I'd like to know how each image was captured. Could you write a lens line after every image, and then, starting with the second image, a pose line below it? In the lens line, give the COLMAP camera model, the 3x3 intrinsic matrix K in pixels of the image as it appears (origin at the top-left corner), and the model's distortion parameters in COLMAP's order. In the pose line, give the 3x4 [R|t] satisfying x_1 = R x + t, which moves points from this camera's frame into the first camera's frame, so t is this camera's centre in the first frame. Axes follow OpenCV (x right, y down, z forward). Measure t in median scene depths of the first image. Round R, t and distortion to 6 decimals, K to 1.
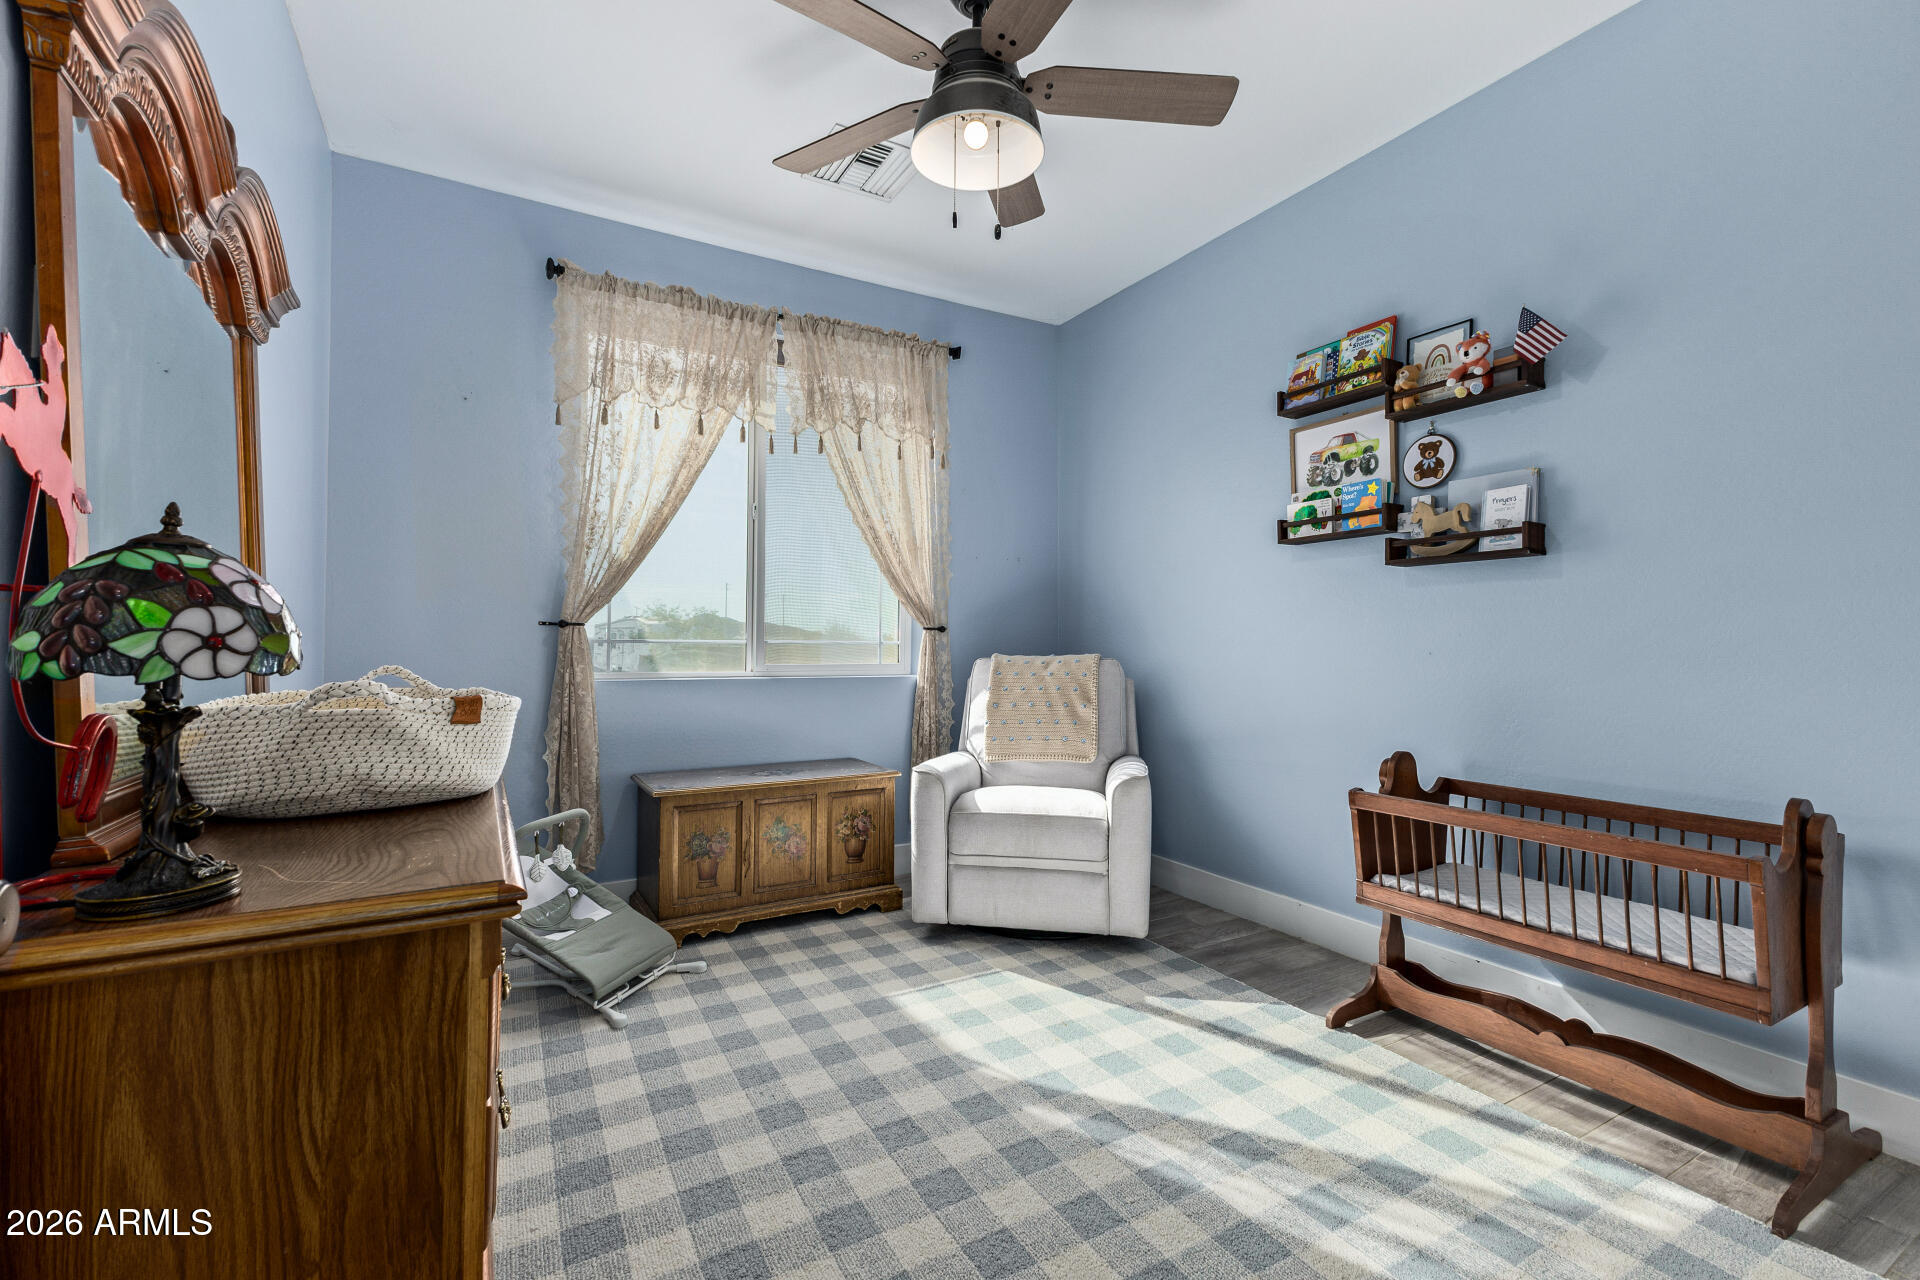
lens RADIAL K [[827.1, 0, 953.8], [0, 827.1, 638.2], [0, 0, 1]] dist [0.010806, -0.003648]
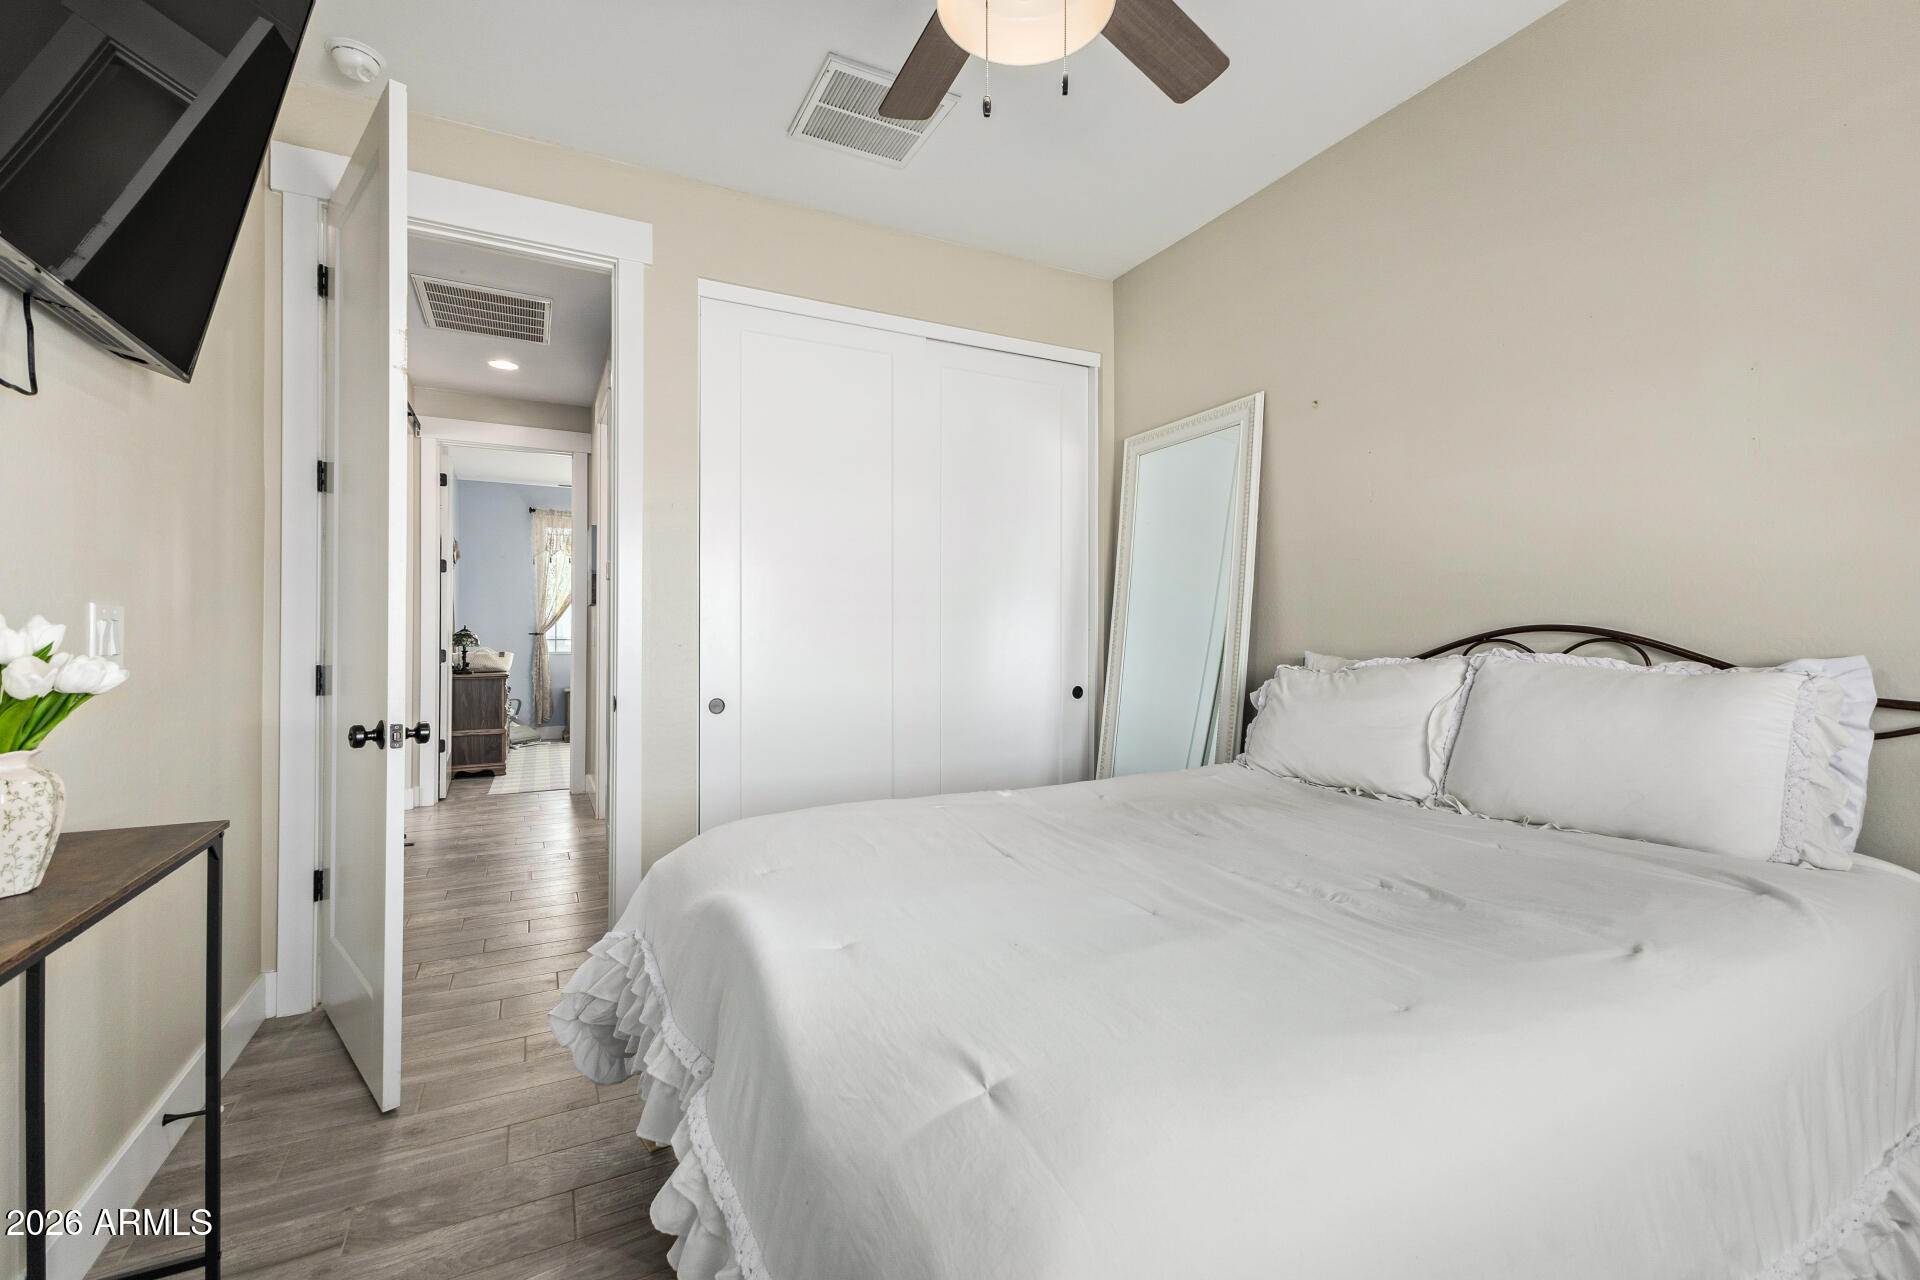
lens RADIAL K [[827.1, 0, 964.5], [0, 827.1, 645.7], [0, 0, 1]] dist [0.010806, -0.003648]
pose [[0.999435, -0.004533, -0.033314, 1.126441], [0.005202, 0.999786, 0.020013, -0.026780], [0.033216, -0.020175, 0.999245, -1.857772]]
